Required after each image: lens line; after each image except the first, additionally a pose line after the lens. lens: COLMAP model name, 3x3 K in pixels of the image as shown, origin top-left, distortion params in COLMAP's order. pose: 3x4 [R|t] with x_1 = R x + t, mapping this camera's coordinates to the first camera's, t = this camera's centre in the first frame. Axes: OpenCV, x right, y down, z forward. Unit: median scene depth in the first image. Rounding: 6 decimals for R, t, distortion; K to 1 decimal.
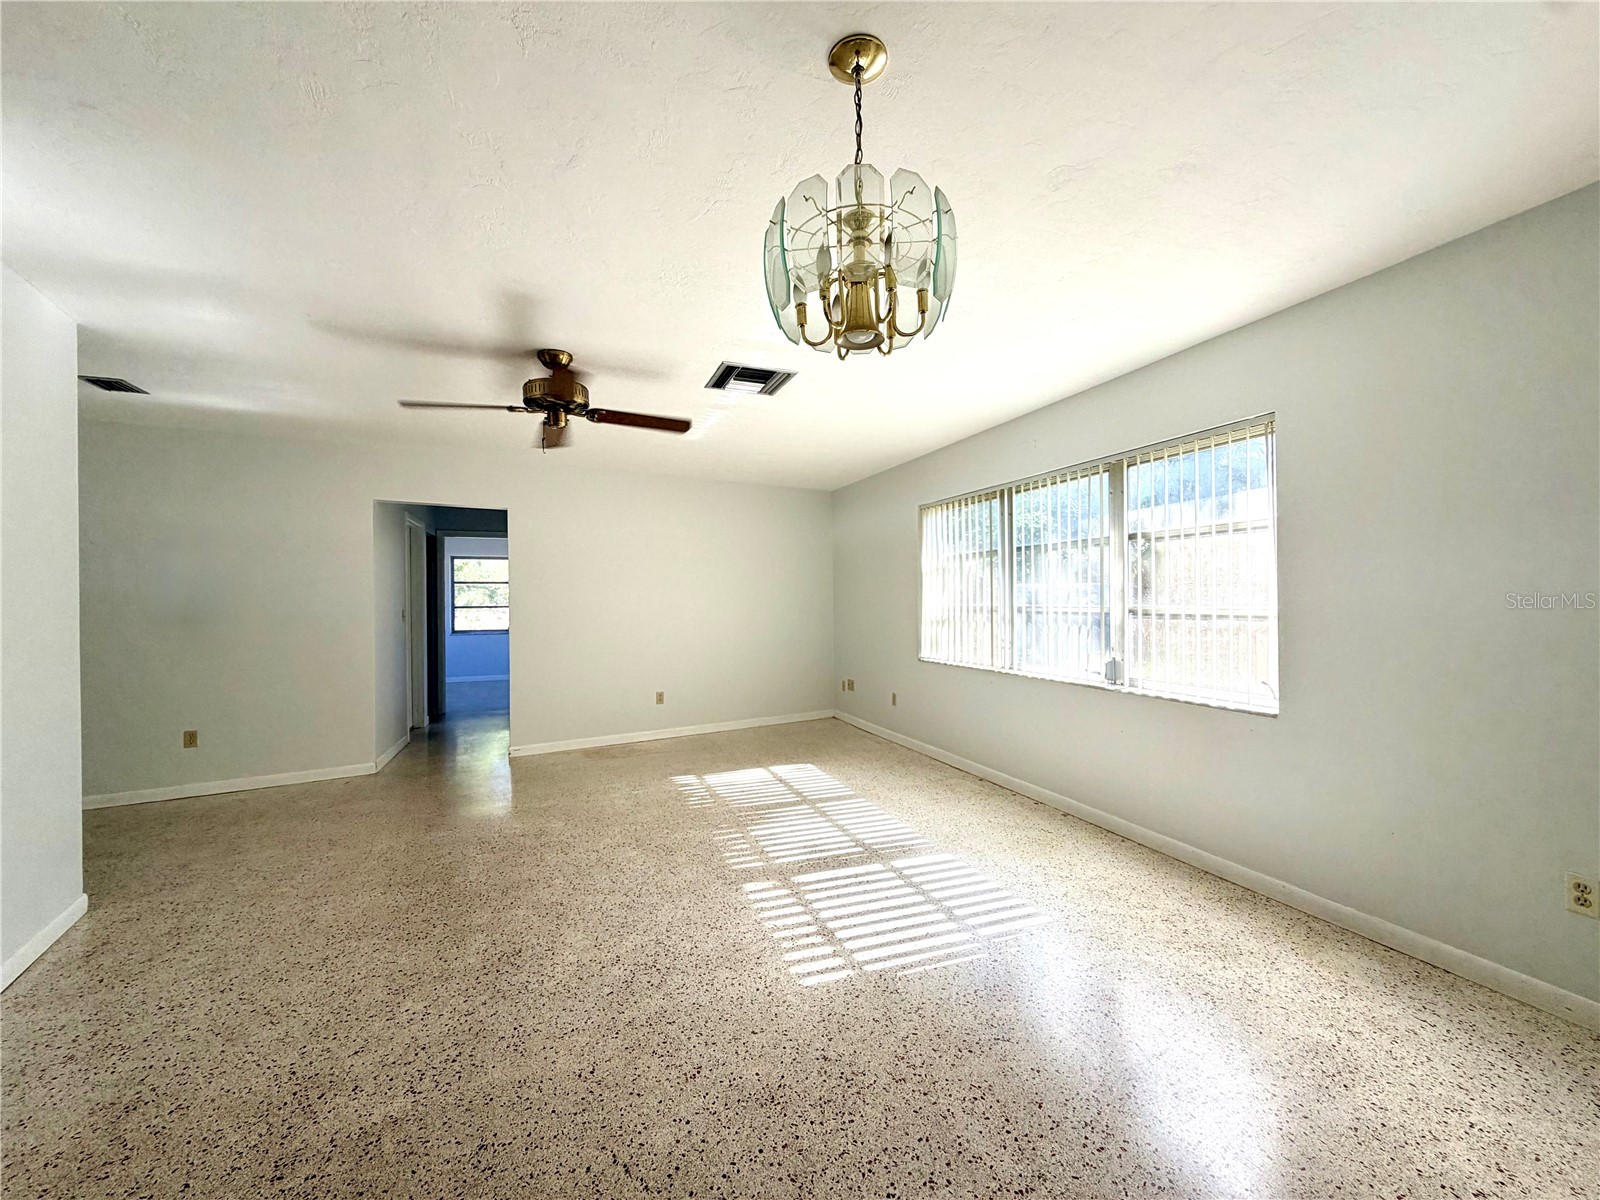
lens RADIAL K [[639.6, 0, 801.7], [0, 639.6, 603.1], [0, 0, 1]] dist [-0.001034, -0.000229]
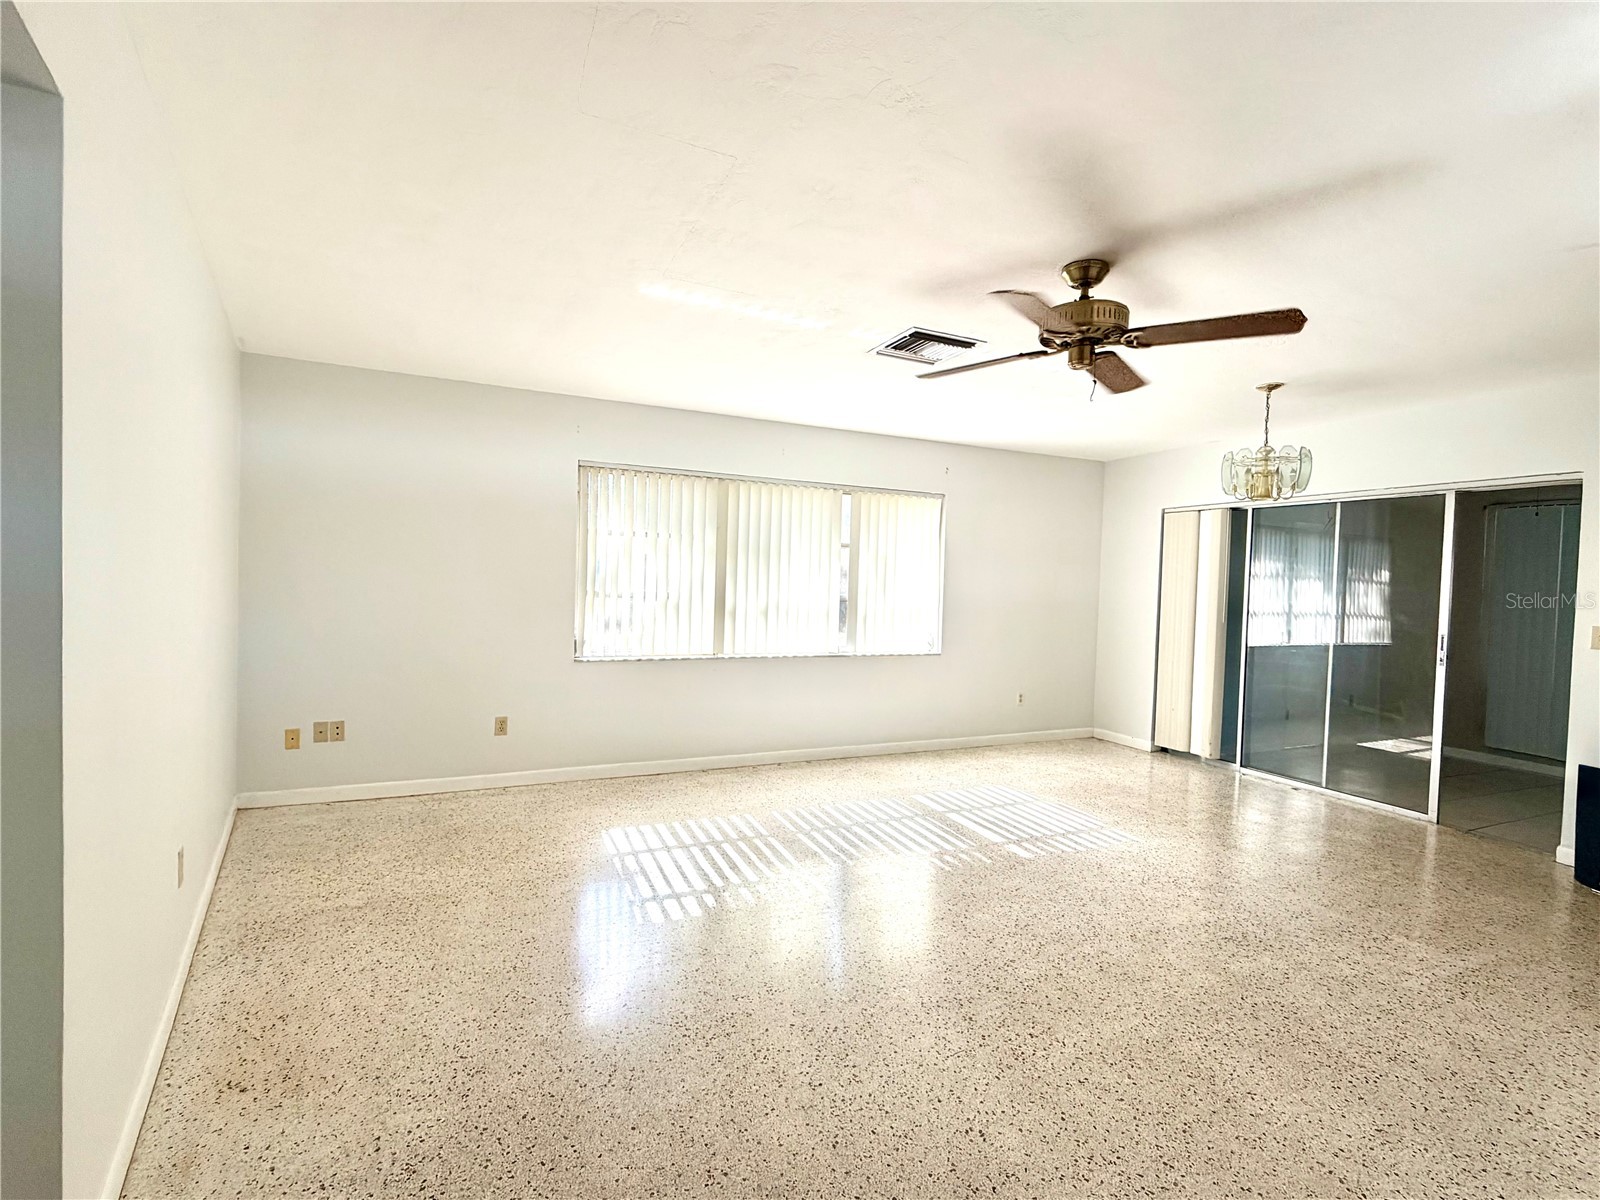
lens RADIAL K [[709.9, 0, 803.5], [0, 709.9, 599.9], [0, 0, 1]] dist [-0.002805, 0.000862]
pose [[-0.058123, -0.021034, 0.998088, -1.296050], [-0.022959, 0.999542, 0.019728, -0.015569], [-0.998045, -0.021769, -0.058579, 1.481383]]
